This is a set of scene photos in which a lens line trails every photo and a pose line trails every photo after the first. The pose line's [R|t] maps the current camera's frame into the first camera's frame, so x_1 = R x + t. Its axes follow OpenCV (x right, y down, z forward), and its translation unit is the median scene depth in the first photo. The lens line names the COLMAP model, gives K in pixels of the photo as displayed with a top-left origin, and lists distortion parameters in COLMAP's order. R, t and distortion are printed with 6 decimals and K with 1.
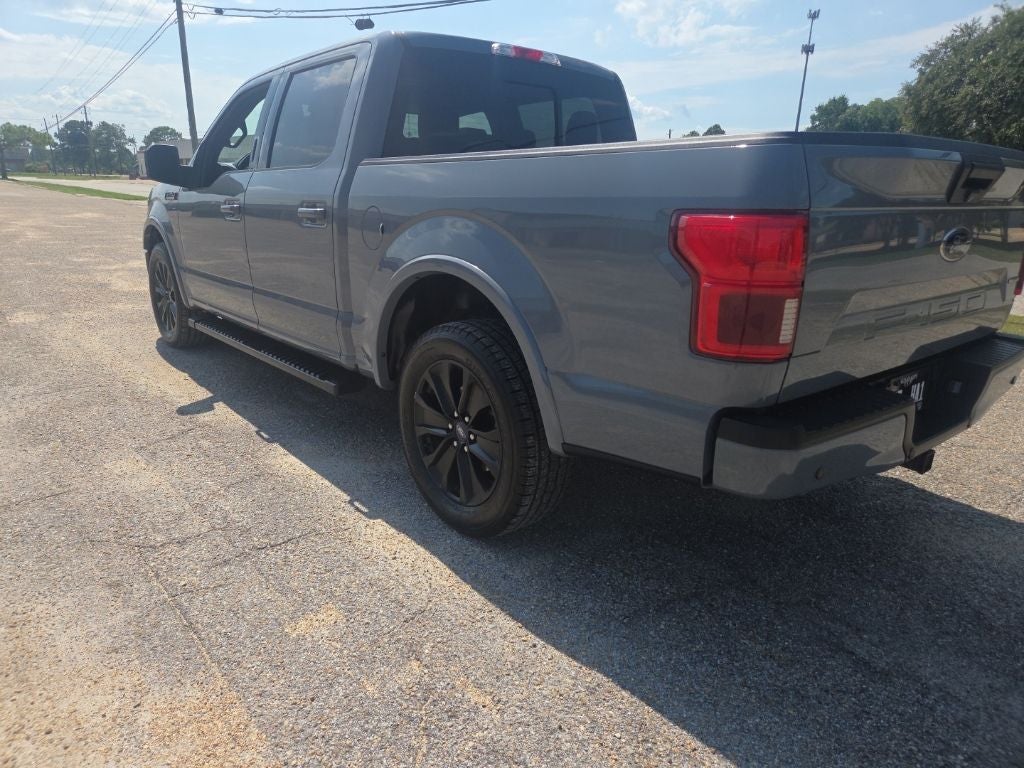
lens RADIAL K [[685.6, 0, 492.6], [0, 685.6, 387.9], [0, 0, 1]] dist [0.056547, -0.045746]
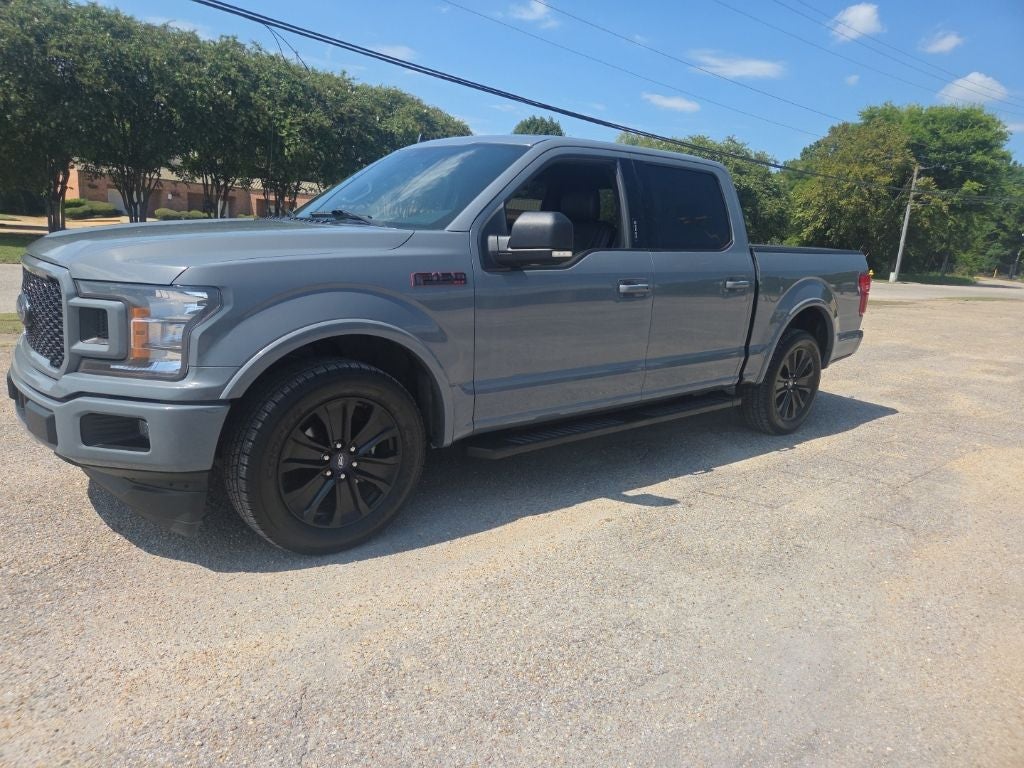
lens RADIAL K [[696.7, 0, 497.7], [0, 696.7, 380.0], [0, 0, 1]] dist [0.063206, -0.055286]
pose [[-0.018723, -0.223814, 0.974452, -1.372075], [0.216681, 0.950552, 0.222488, -0.398370], [-0.976063, 0.215311, 0.030699, 1.189470]]
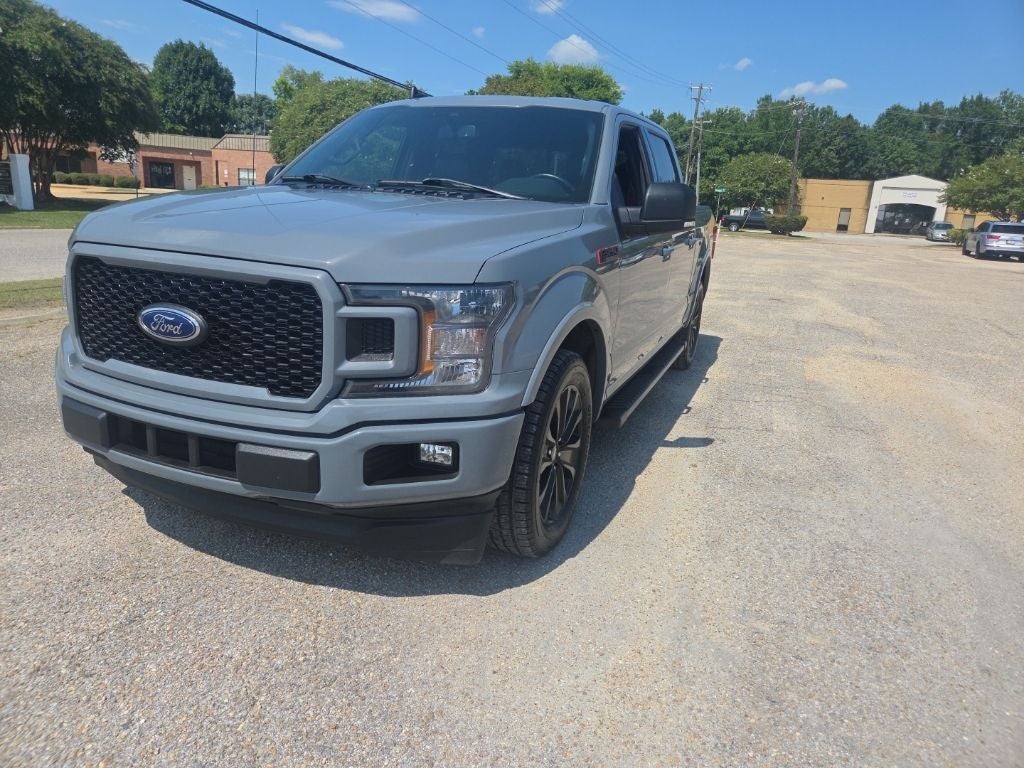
lens RADIAL K [[696.7, 0, 506.3], [0, 696.7, 378.4], [0, 0, 1]] dist [0.063206, -0.055286]
pose [[-0.472433, -0.263074, 0.841189, -1.213117], [0.181125, 0.905065, 0.384774, -0.538085], [-0.862555, 0.334141, -0.379933, 1.684408]]
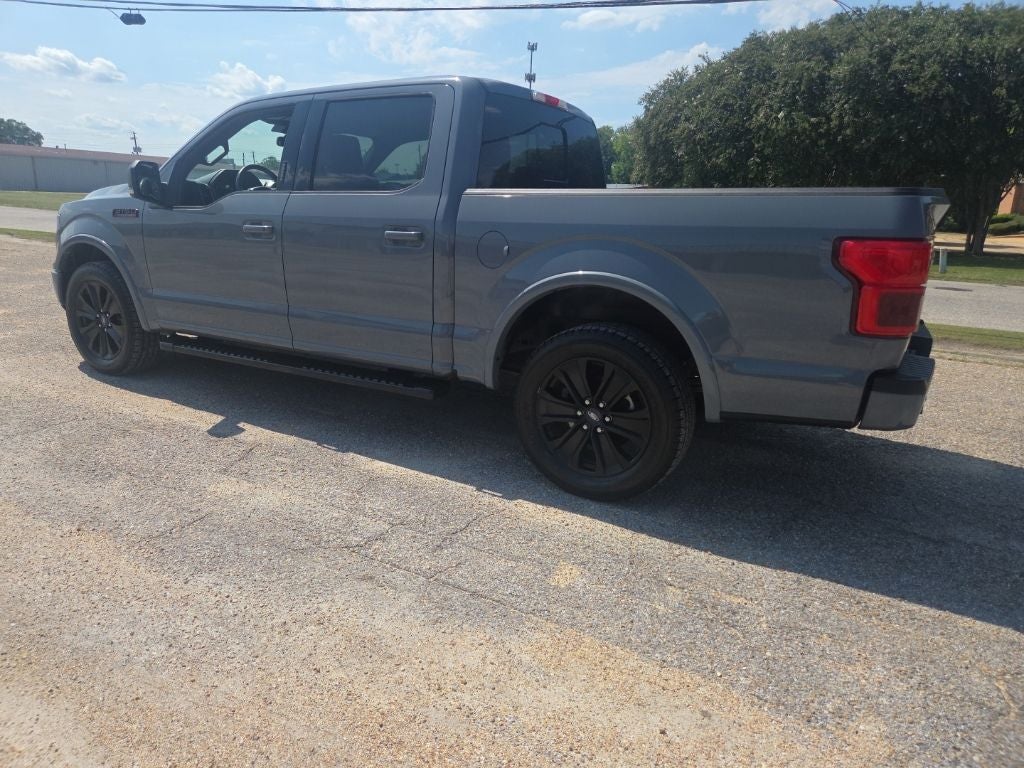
lens RADIAL K [[685.6, 0, 490.1], [0, 685.6, 386.8], [0, 0, 1]] dist [0.056547, -0.045746]
pose [[0.940313, -0.074353, 0.332089, -0.413943], [0.079557, 0.996828, -0.002082, 0.000046], [-0.330880, 0.028378, 0.943246, -0.057673]]
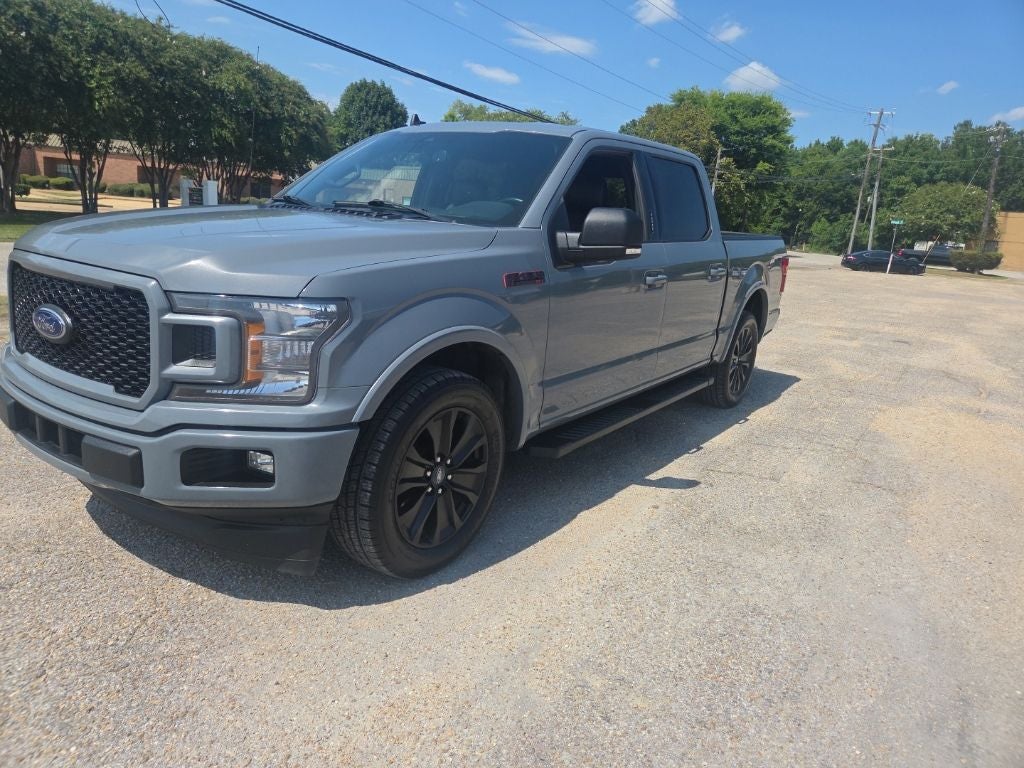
lens RADIAL K [[696.7, 0, 509.2], [0, 696.7, 376.9], [0, 0, 1]] dist [0.063206, -0.055286]
pose [[-0.268297, -0.254121, 0.929214, -1.305943], [0.190313, 0.931587, 0.309720, -0.482979], [-0.944350, 0.259939, -0.201579, 1.445472]]
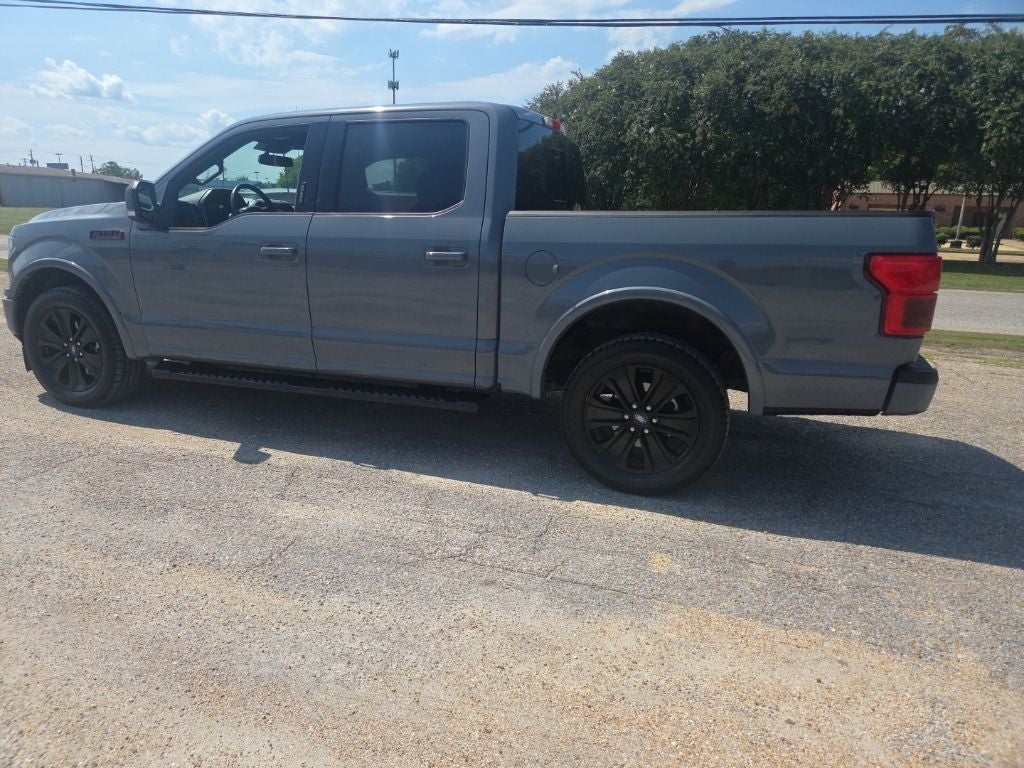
lens RADIAL K [[685.6, 0, 493.4], [0, 685.6, 400.2], [0, 0, 1]] dist [0.056547, -0.045746]
pose [[0.860143, -0.126737, 0.494056, -0.632085], [0.132857, 0.990871, 0.022880, -0.026811], [-0.492446, 0.045959, 0.869129, -0.010256]]
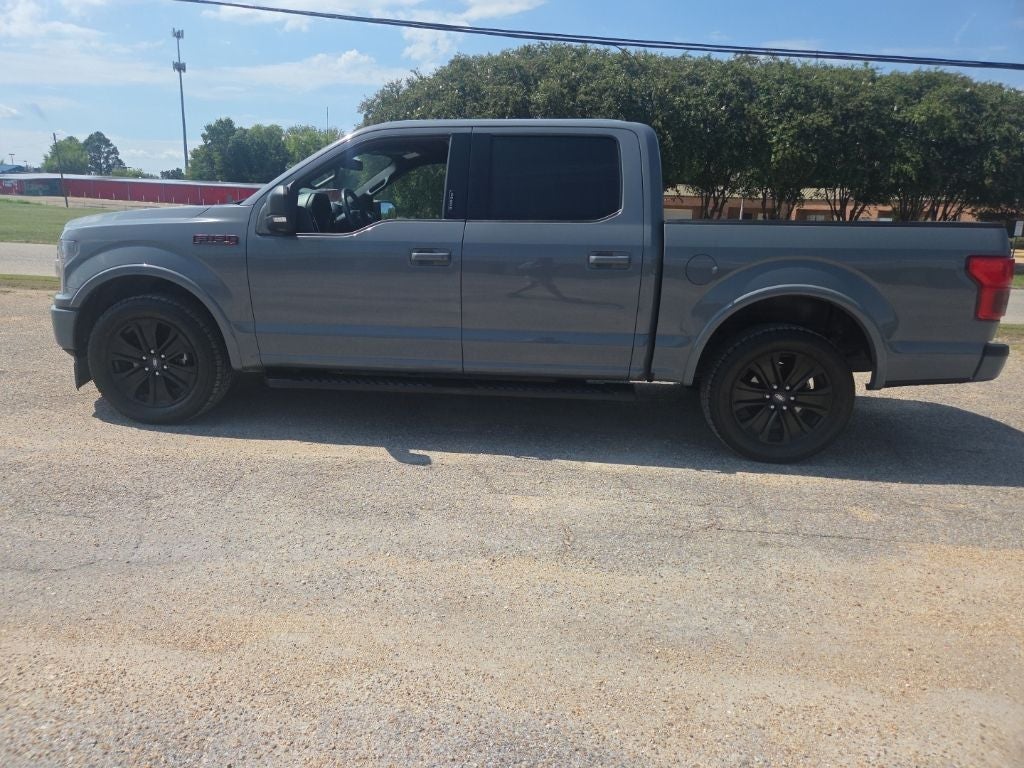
lens RADIAL K [[685.6, 0, 491.1], [0, 685.6, 385.4], [0, 0, 1]] dist [0.056547, -0.045746]
pose [[0.692872, -0.164884, 0.701956, -1.065617], [0.180557, 0.982163, 0.052482, -0.108840], [-0.698089, 0.090380, 0.710284, 0.231112]]
